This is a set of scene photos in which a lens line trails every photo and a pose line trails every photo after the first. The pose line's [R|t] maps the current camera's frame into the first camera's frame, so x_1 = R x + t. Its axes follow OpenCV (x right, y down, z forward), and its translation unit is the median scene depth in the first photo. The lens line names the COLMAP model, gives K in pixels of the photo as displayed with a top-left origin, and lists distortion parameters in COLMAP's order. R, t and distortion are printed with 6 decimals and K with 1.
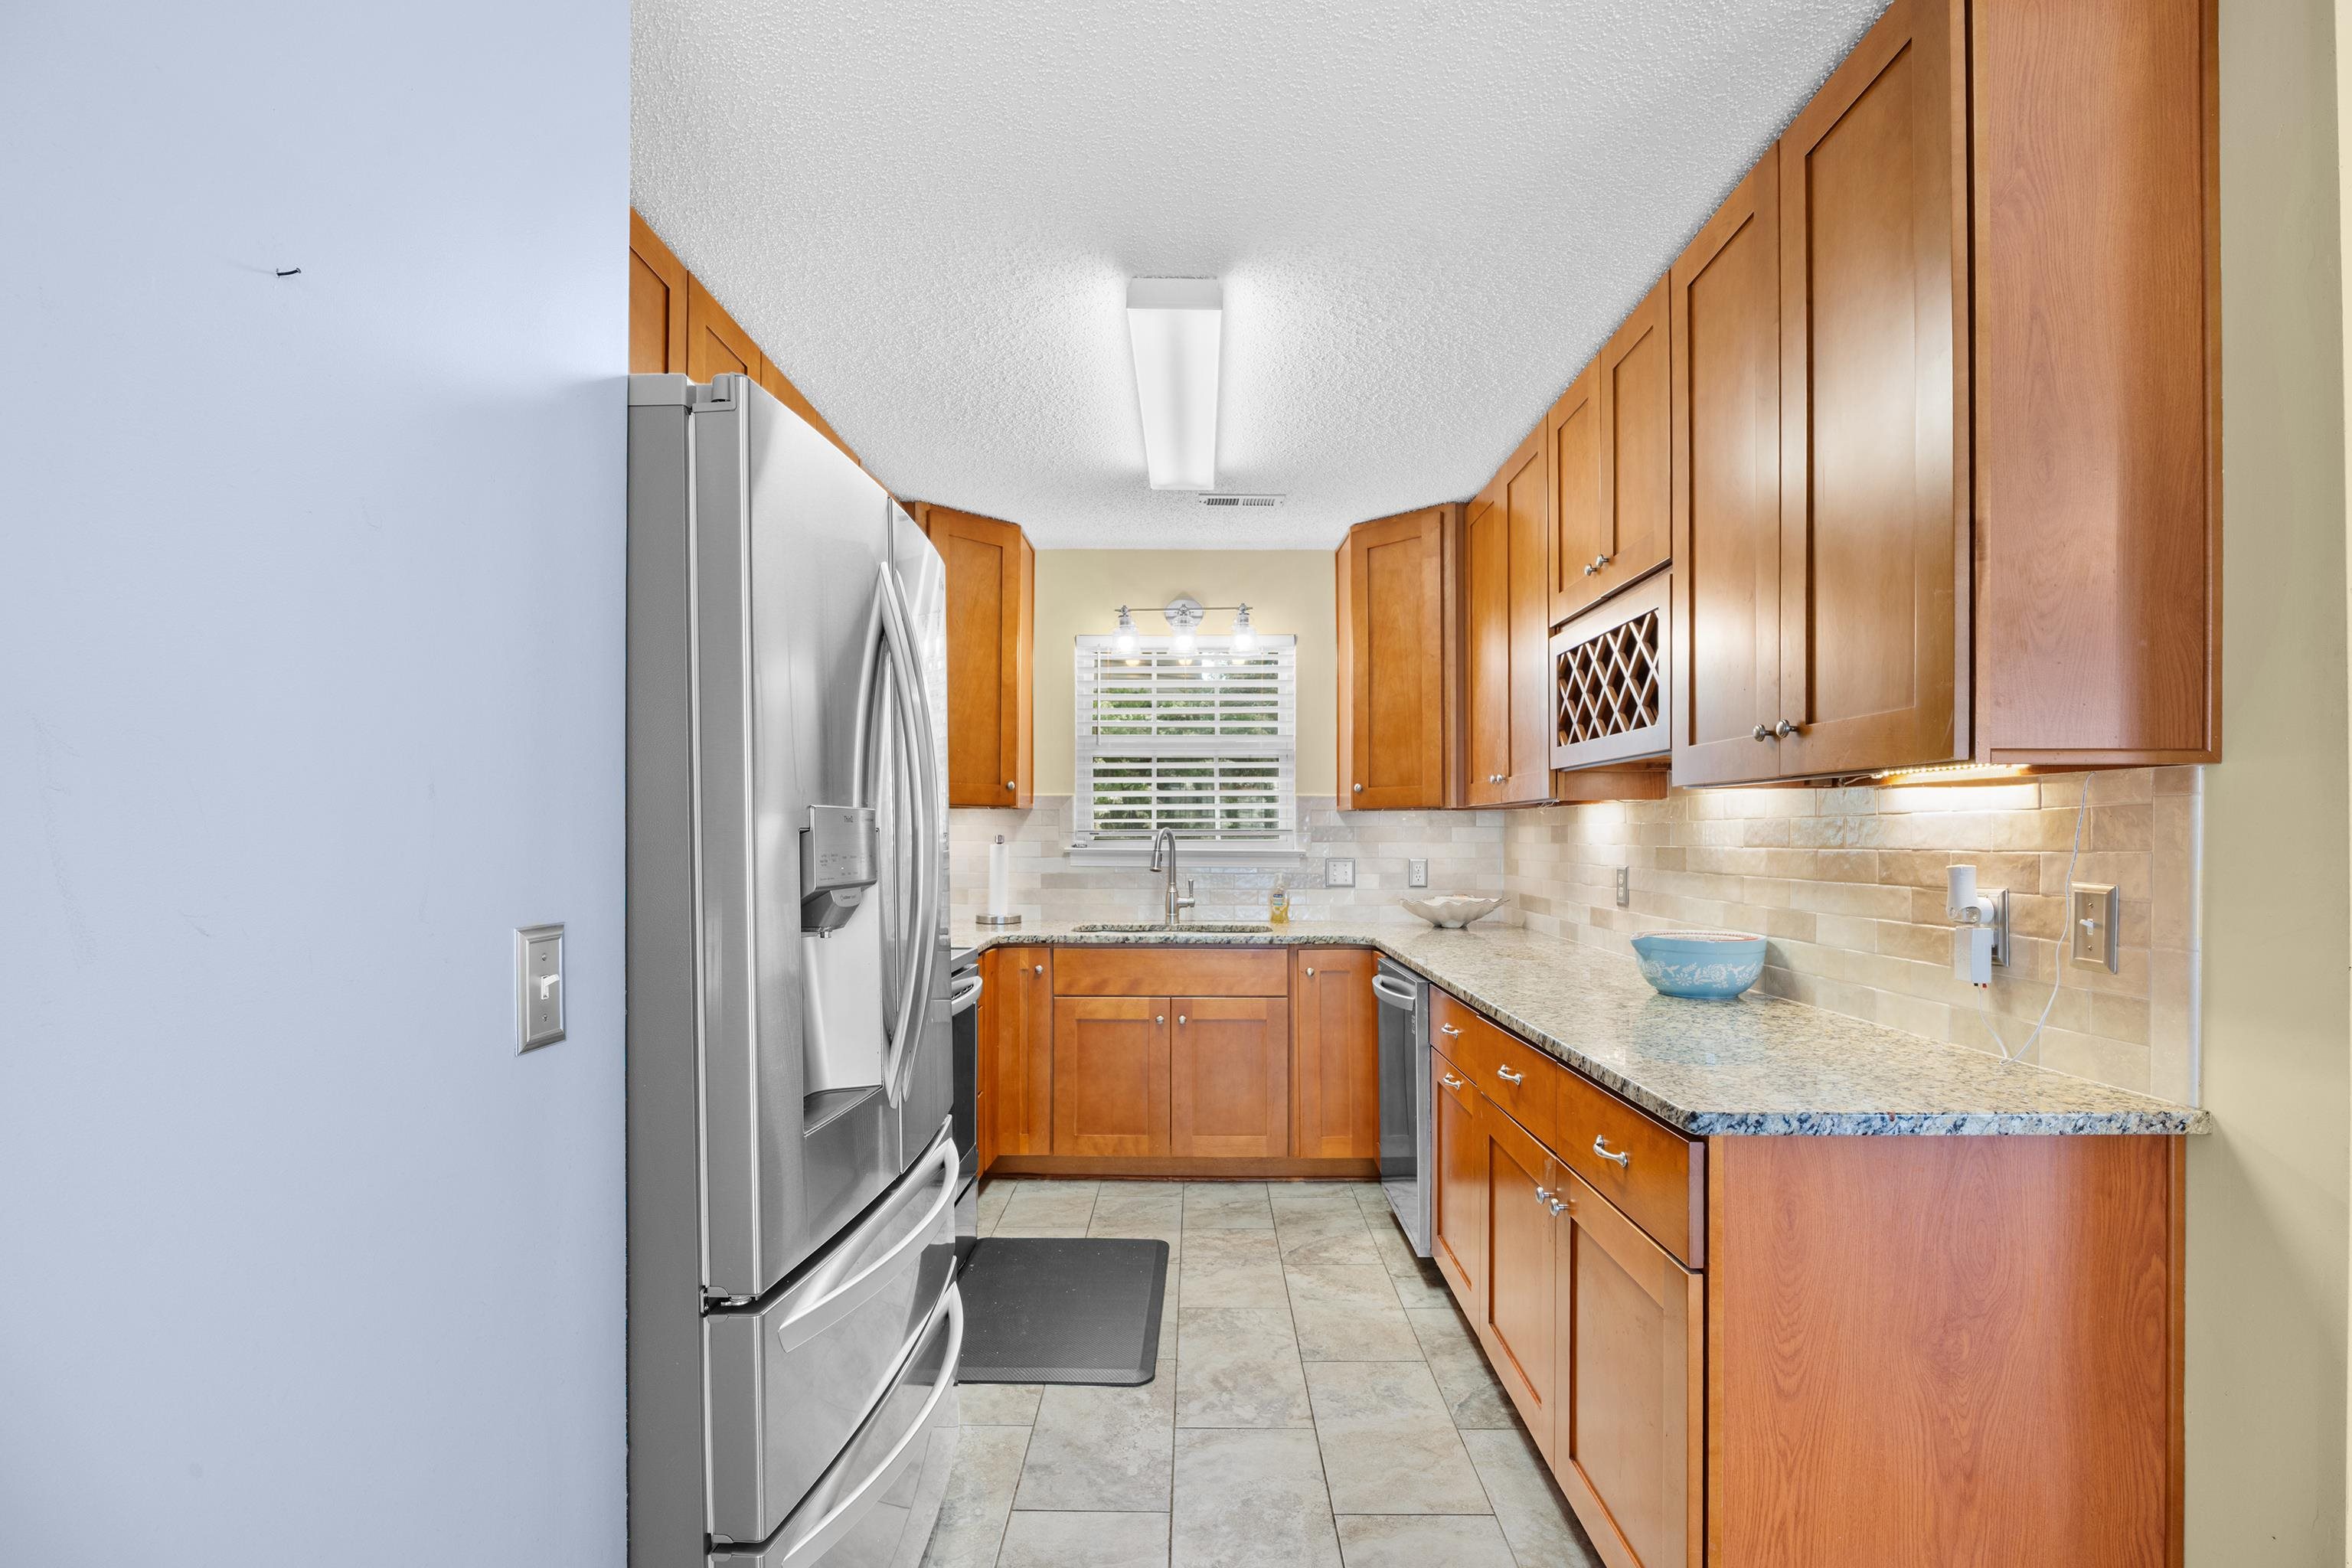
lens RADIAL K [[1109.5, 0, 1176.6], [0, 1109.5, 830.8], [0, 0, 1]] dist [-0.012421, 0.000048]
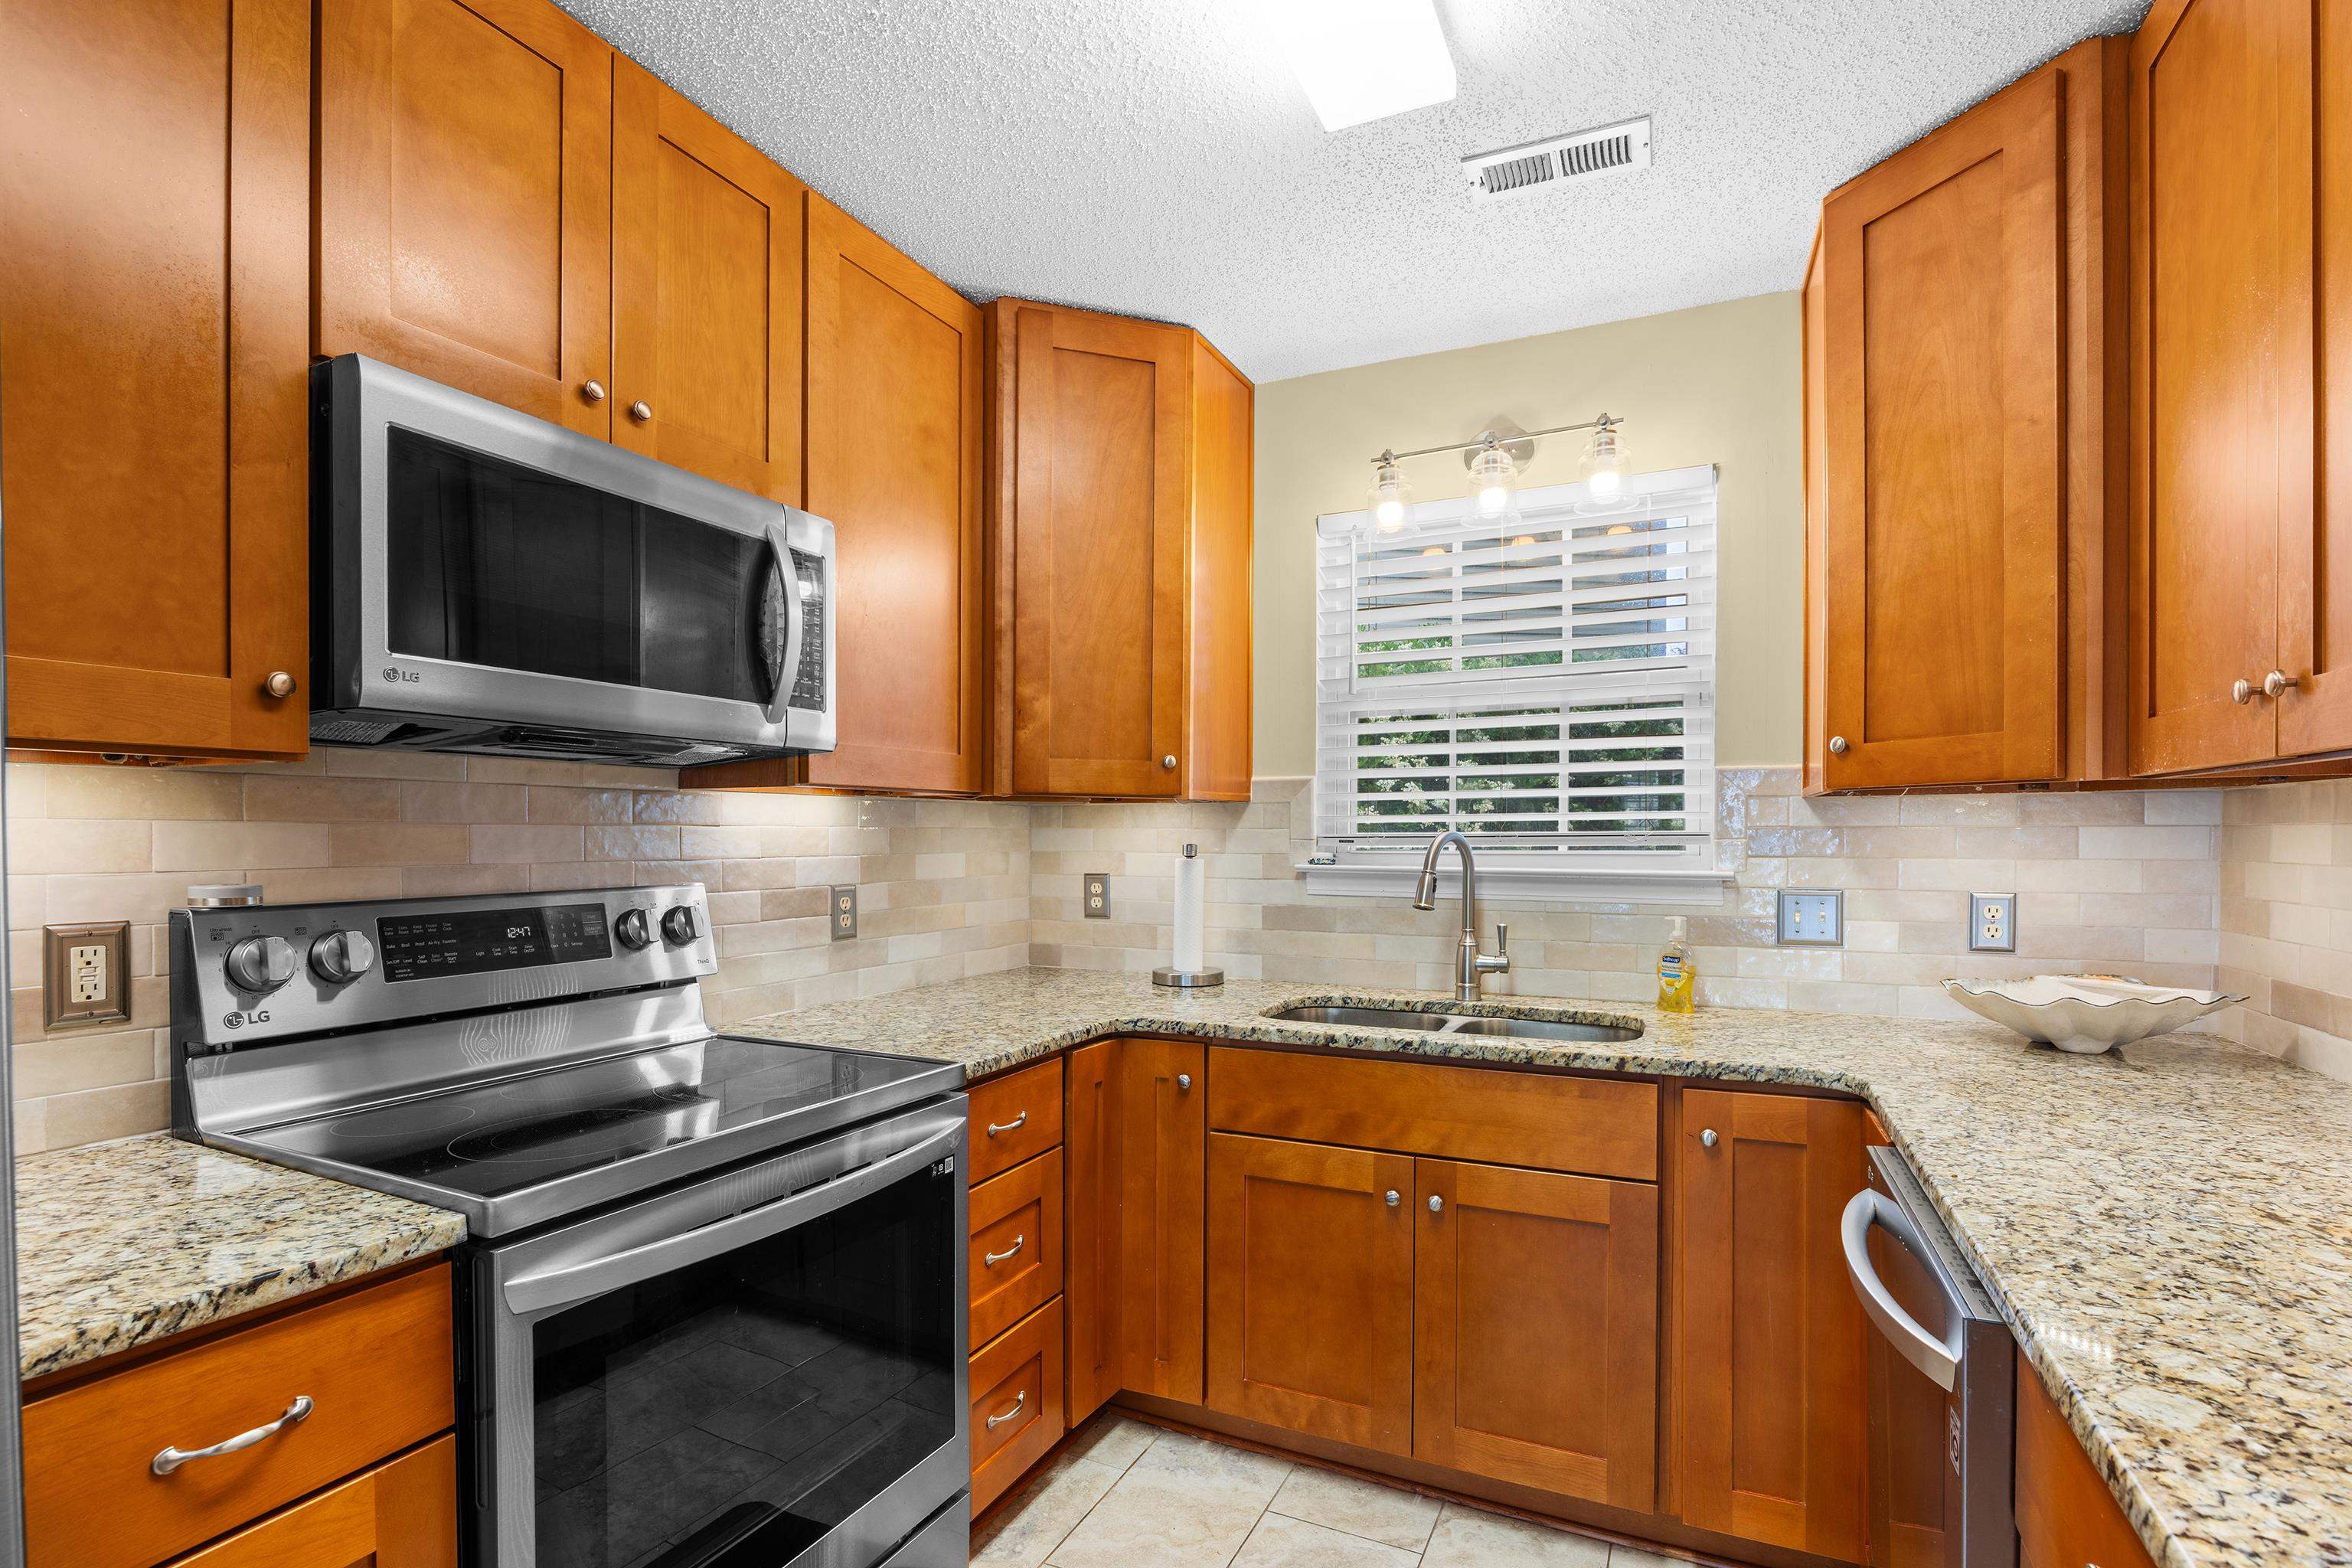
lens RADIAL K [[1114.3, 0, 1174.7], [0, 1114.3, 853.6], [0, 0, 1]] dist [-0.013607, 0.000364]
pose [[0.909128, 0.004519, -0.416493, 0.109593], [0.003400, 0.999827, 0.018269, -0.002335], [0.416503, -0.018025, 0.908956, 0.480773]]
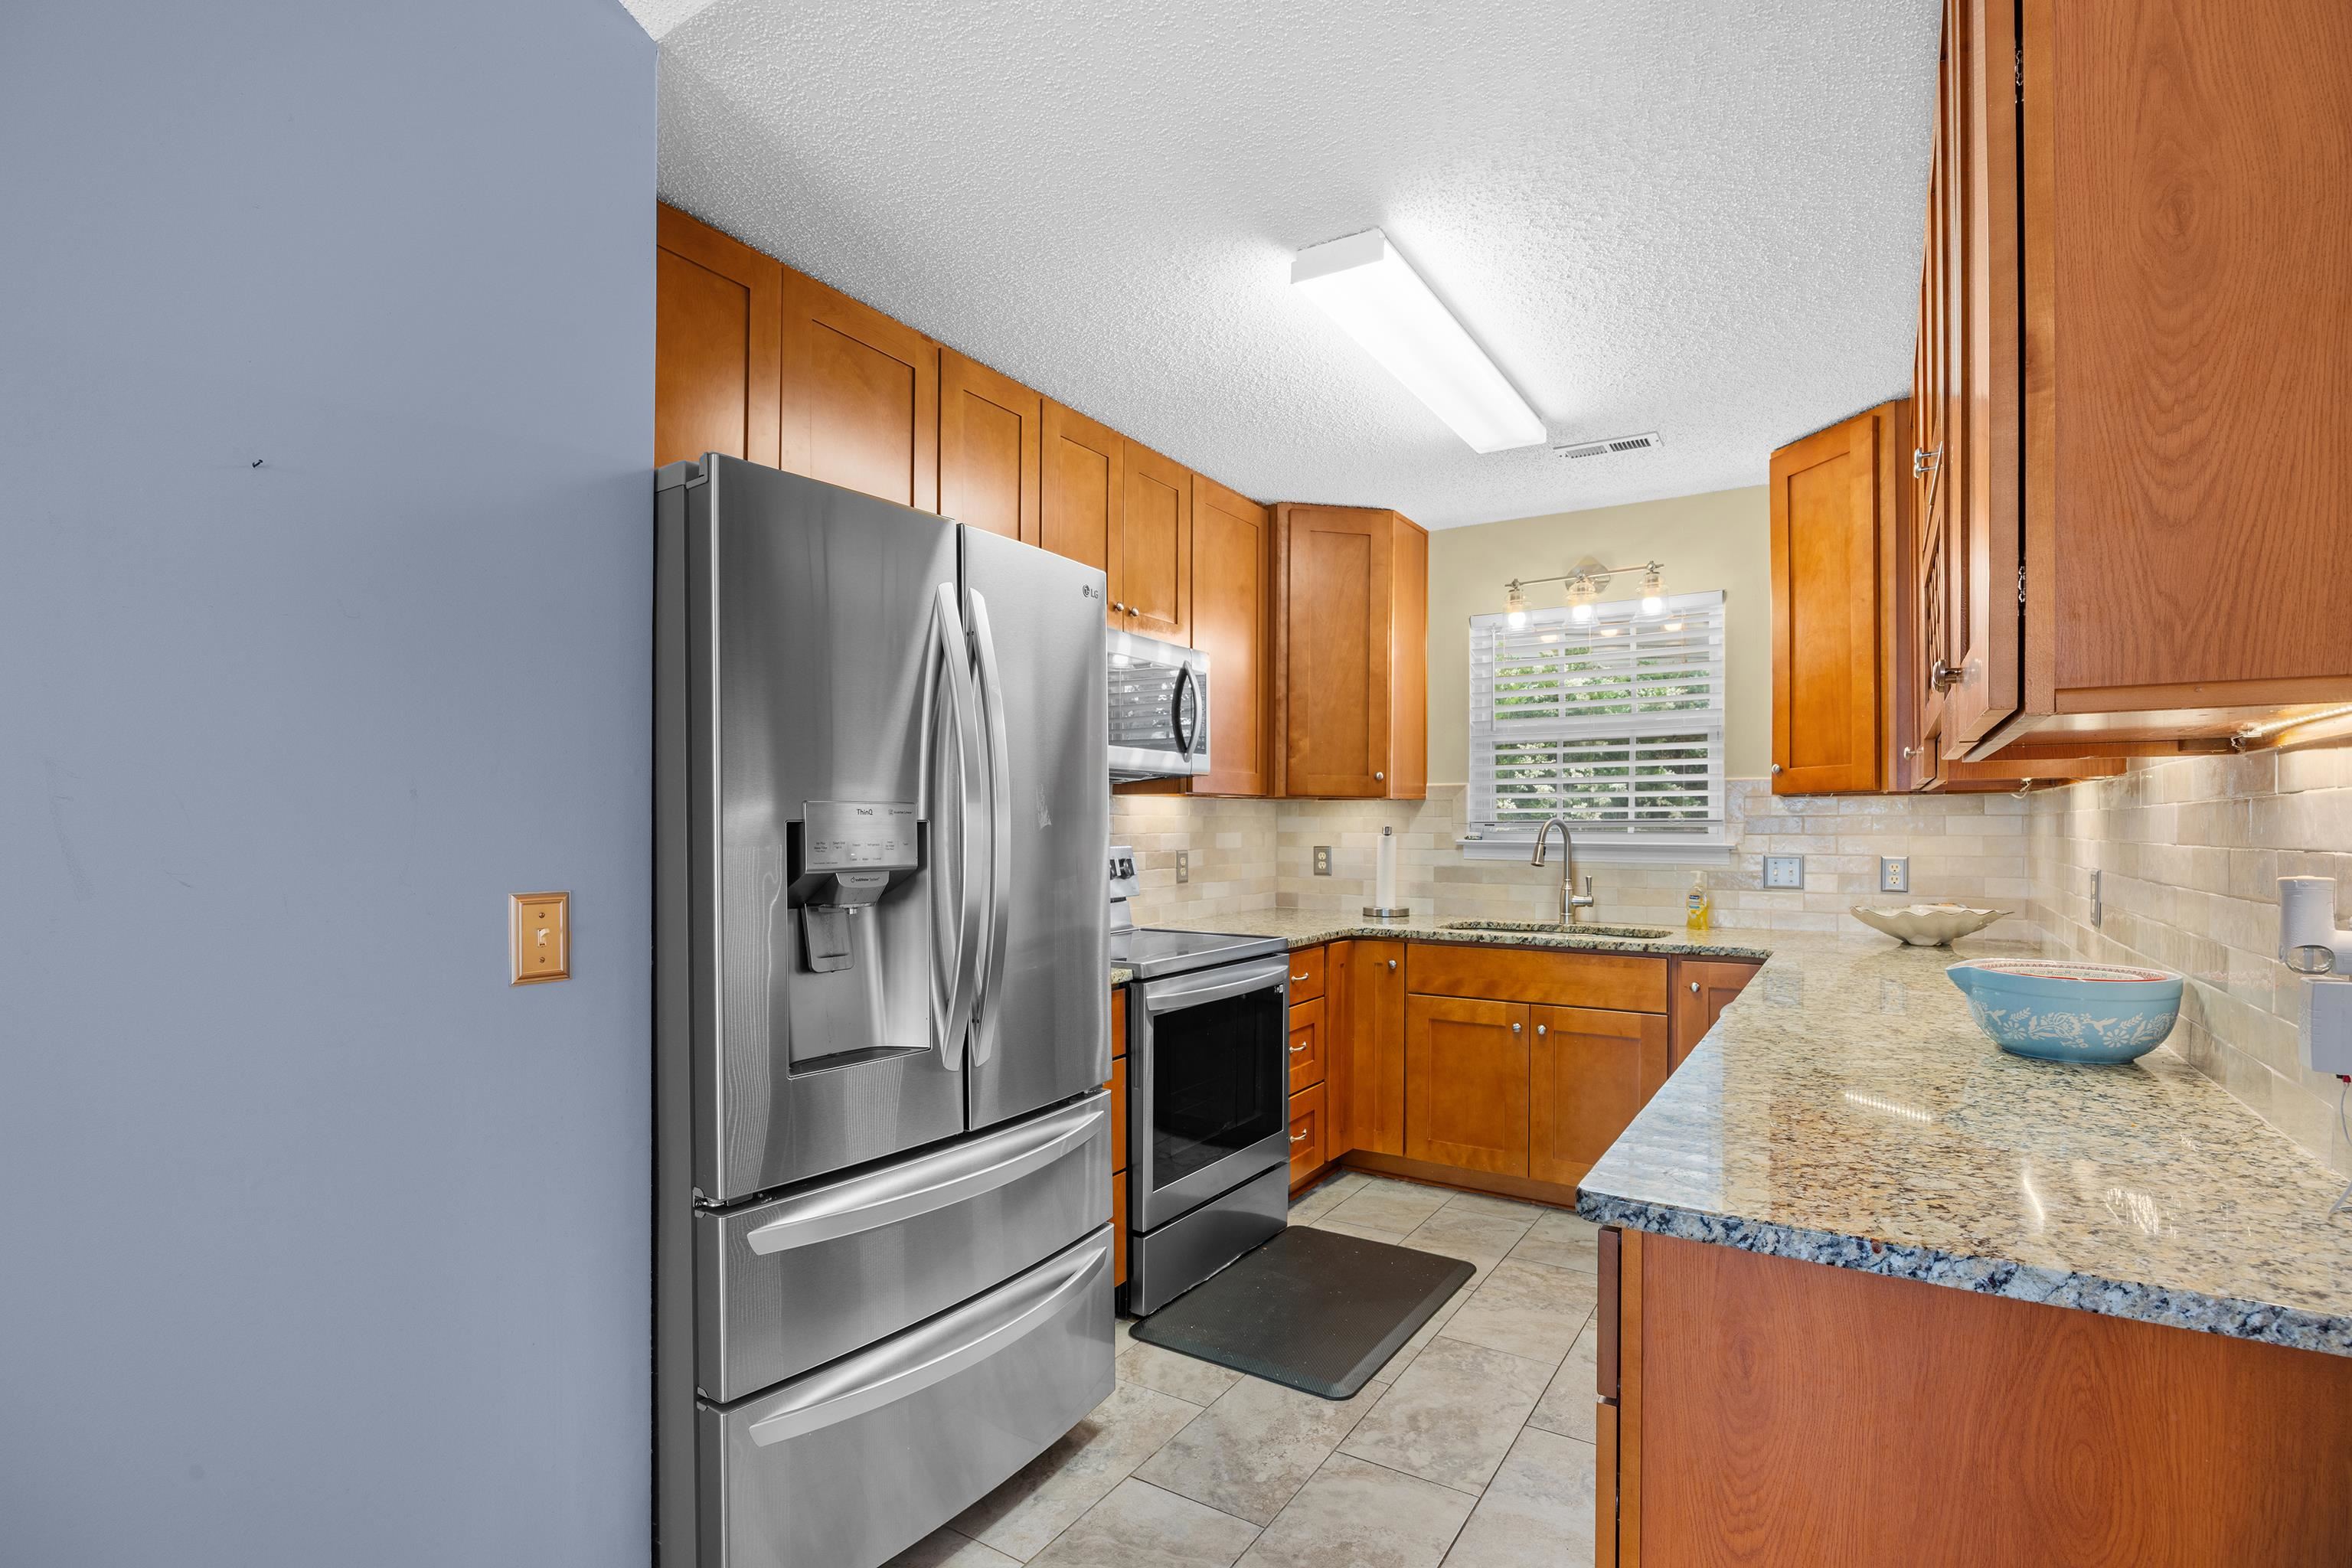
lens RADIAL K [[1105.1, 0, 1176.1], [0, 1105.1, 820.2], [0, 0, 1]] dist [-0.013164, 0.001200]
pose [[0.850427, -0.003137, -0.526084, 0.226096], [0.002202, 0.999995, -0.002403, 0.000244], [0.526089, 0.000885, 0.850429, 0.073458]]
